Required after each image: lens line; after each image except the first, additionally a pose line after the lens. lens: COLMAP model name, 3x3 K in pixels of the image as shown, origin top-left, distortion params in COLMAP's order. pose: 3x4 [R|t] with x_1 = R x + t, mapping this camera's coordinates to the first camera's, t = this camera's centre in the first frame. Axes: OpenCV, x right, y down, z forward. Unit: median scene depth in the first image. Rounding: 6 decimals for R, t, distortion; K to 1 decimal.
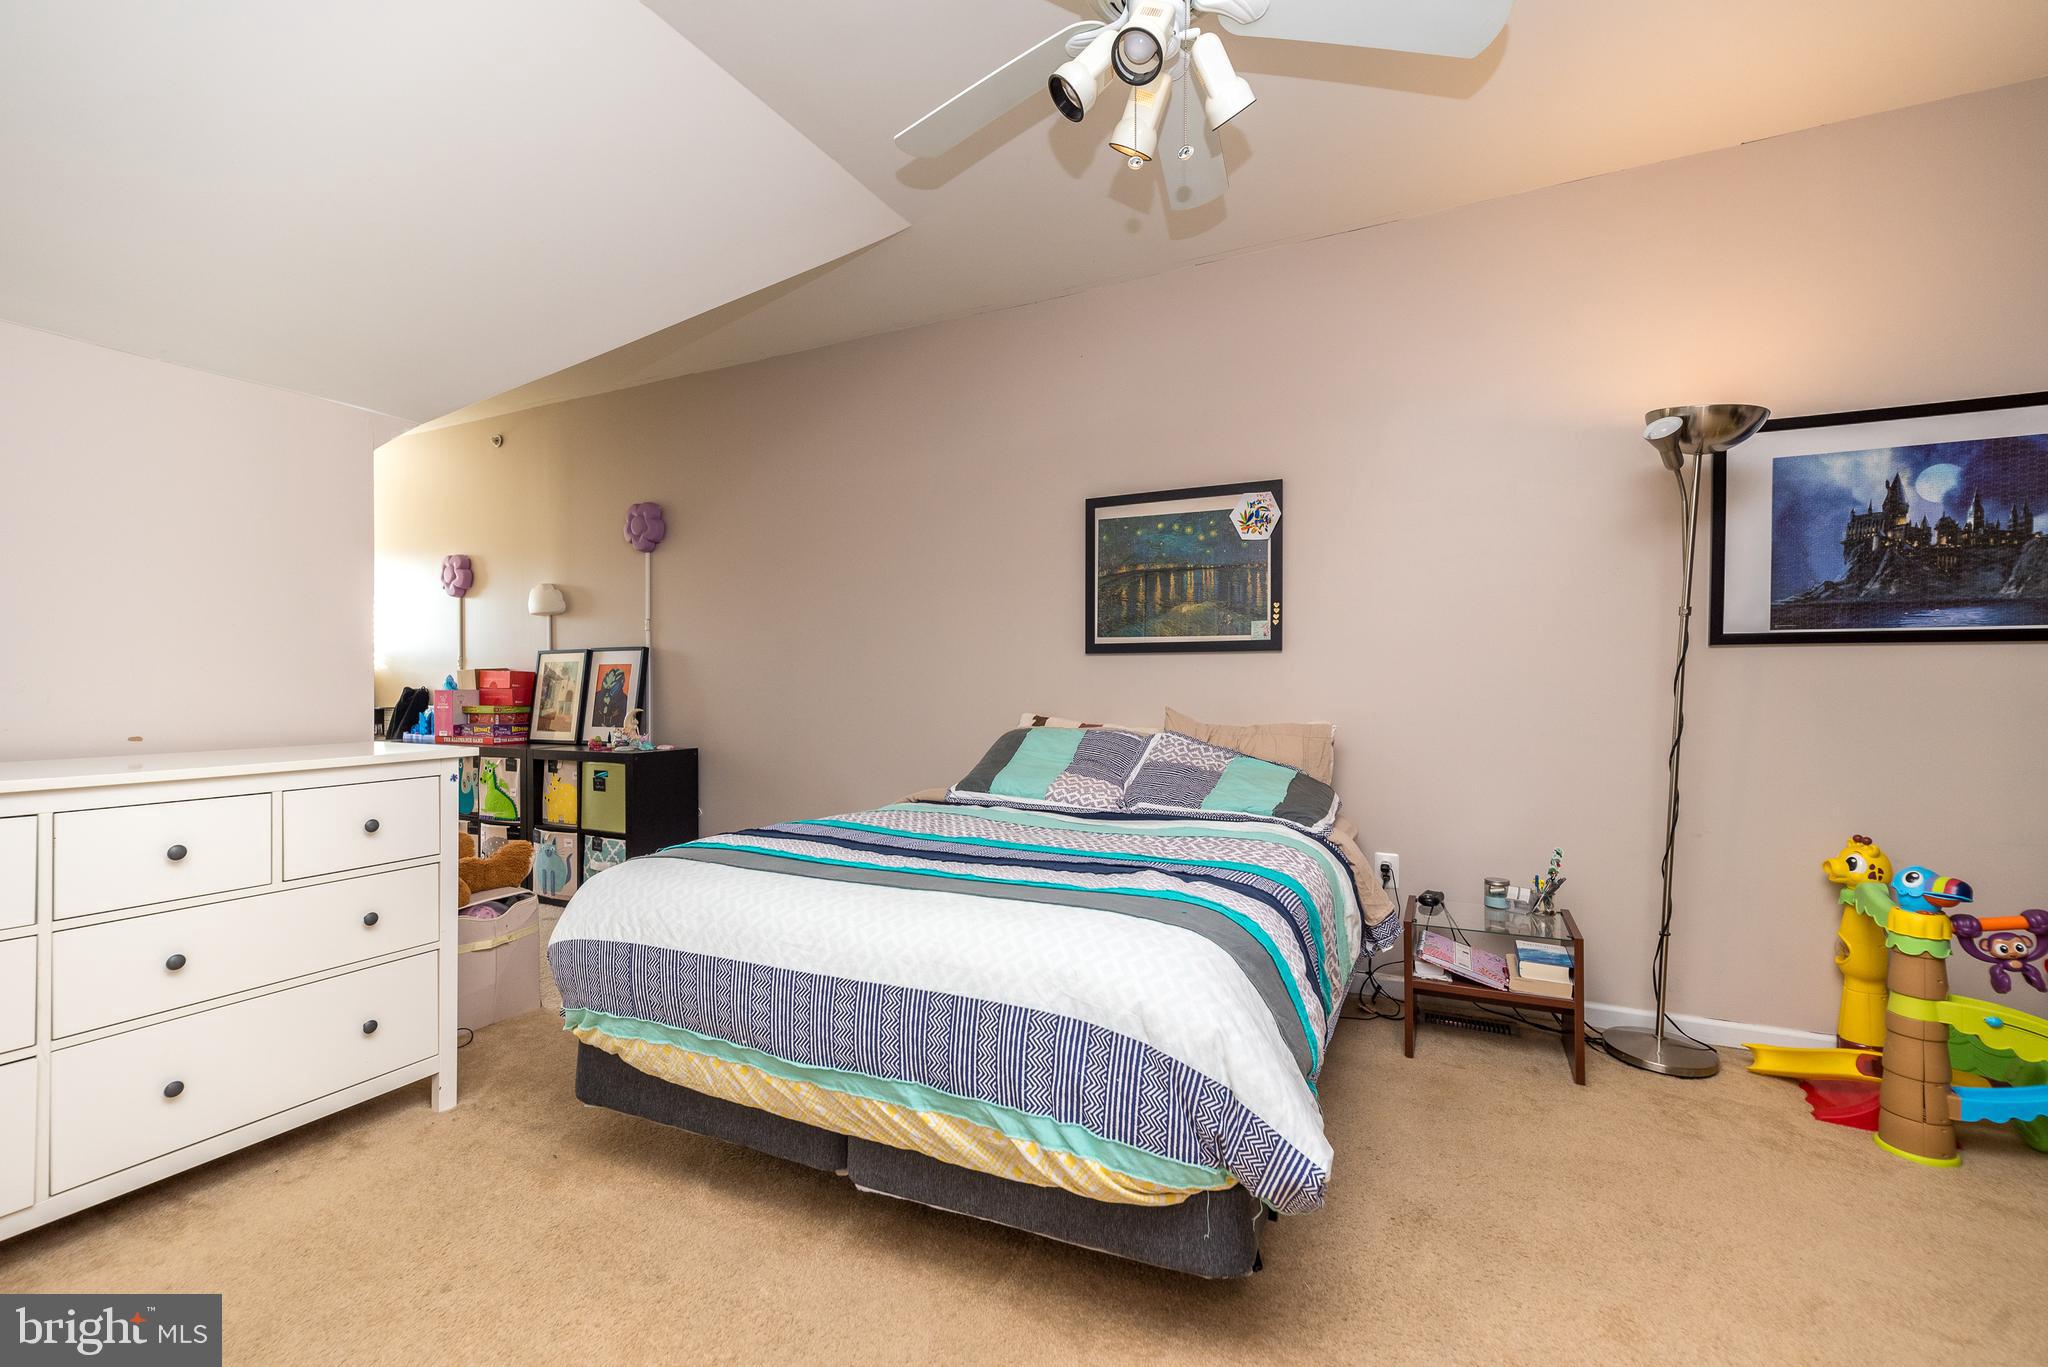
lens RADIAL K [[905.3, 0, 1027.1], [0, 905.3, 682.1], [0, 0, 1]] dist [0.006719, 0.001477]
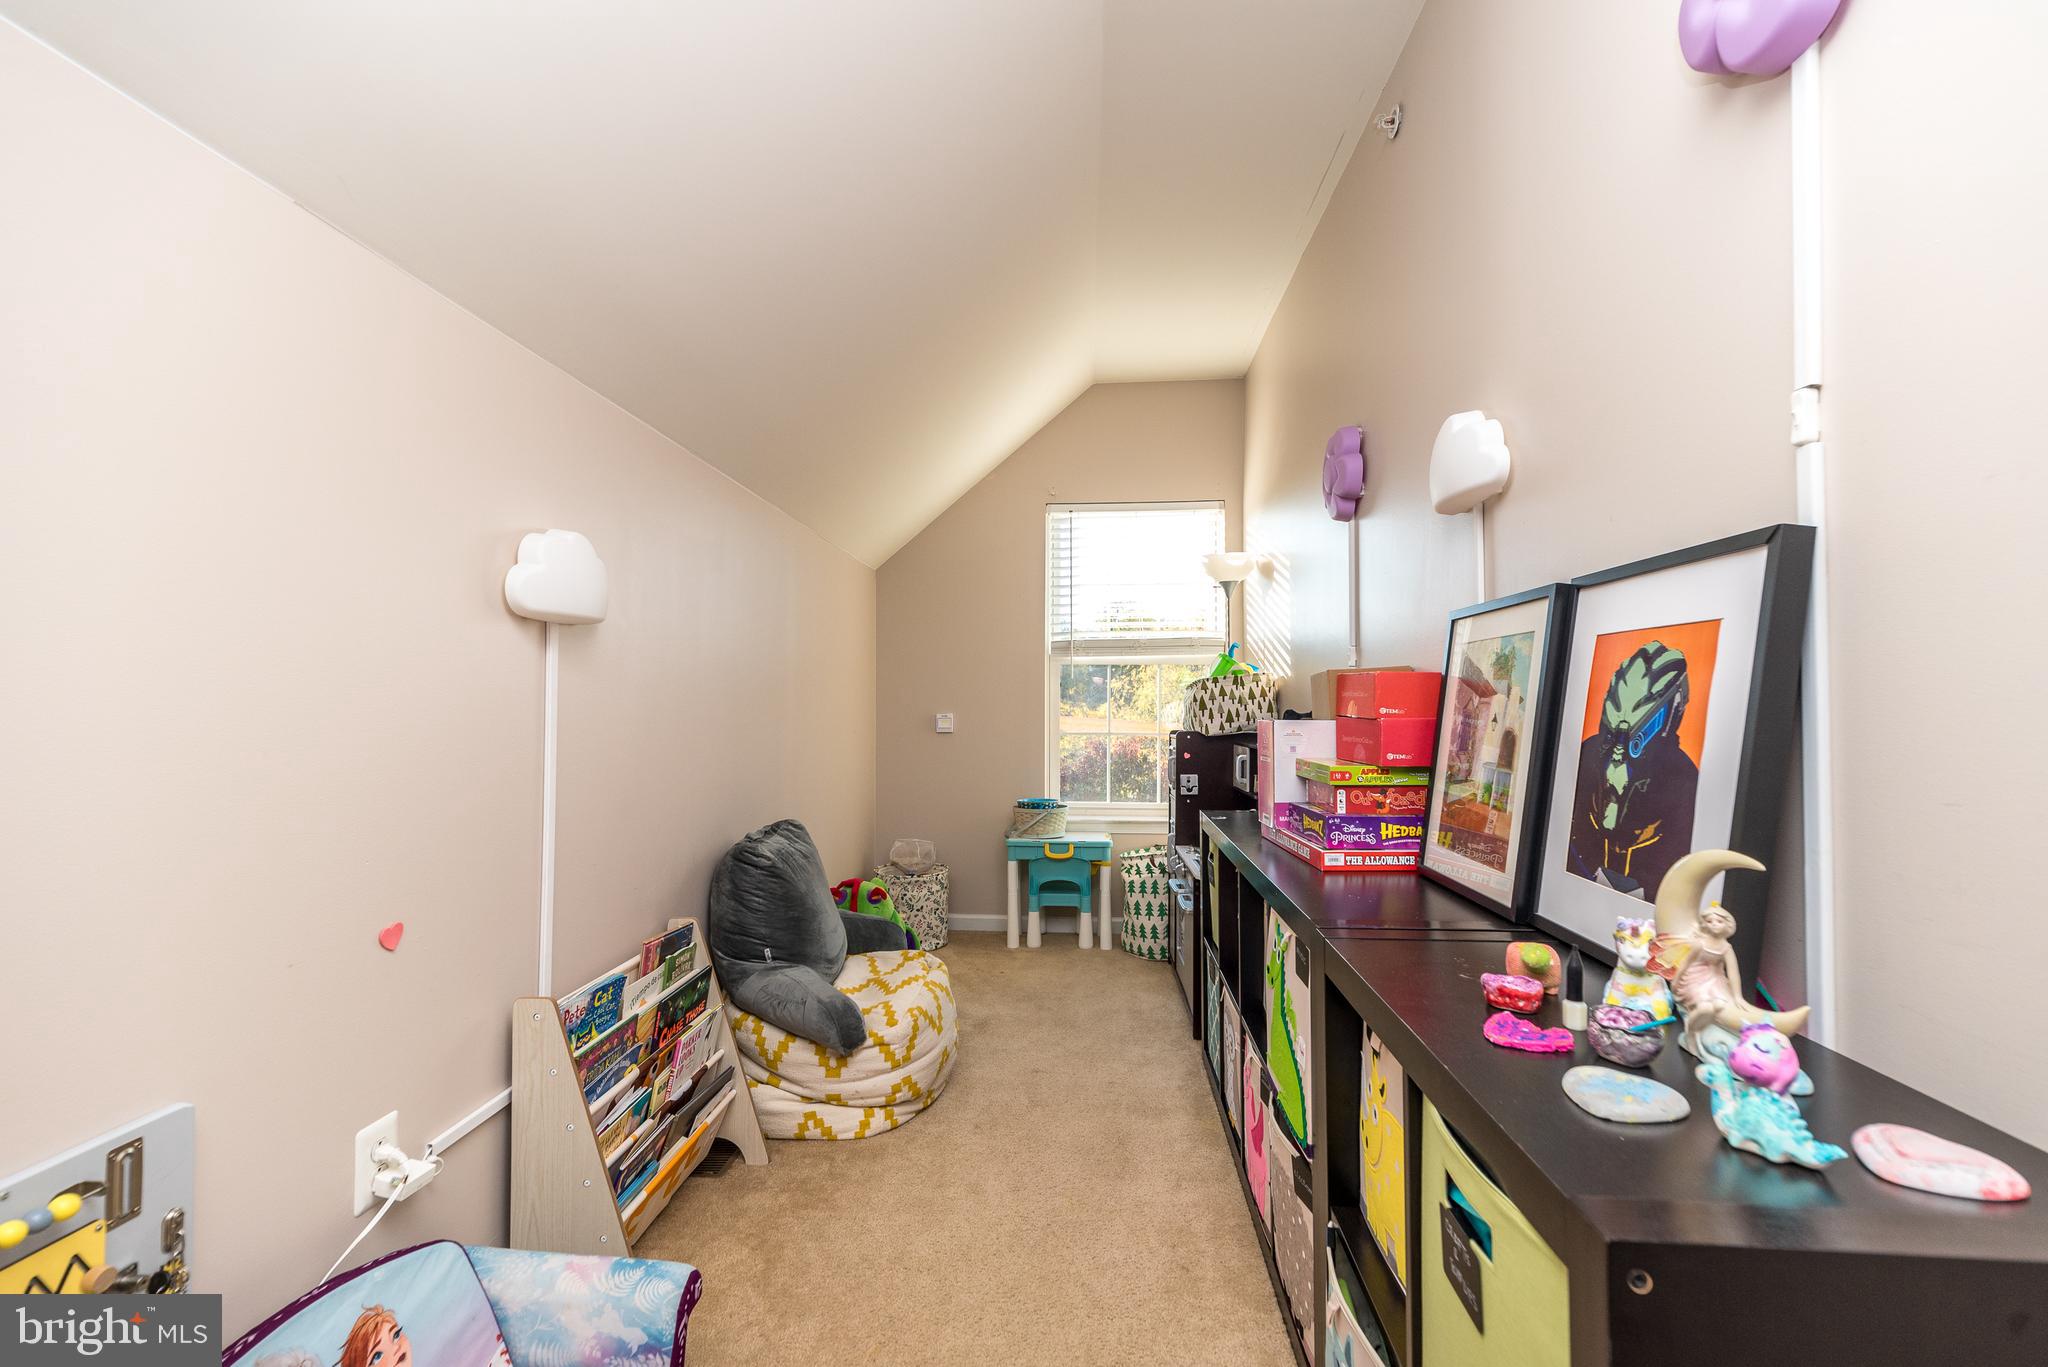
lens RADIAL K [[905.3, 0, 1025.3], [0, 905.3, 685.2], [0, 0, 1]] dist [0.006719, 0.001477]
pose [[0.397281, -0.015142, -0.917572, -0.294904], [-0.001491, 0.999852, -0.017145, -0.000238], [0.917696, 0.008179, 0.397200, 0.738872]]
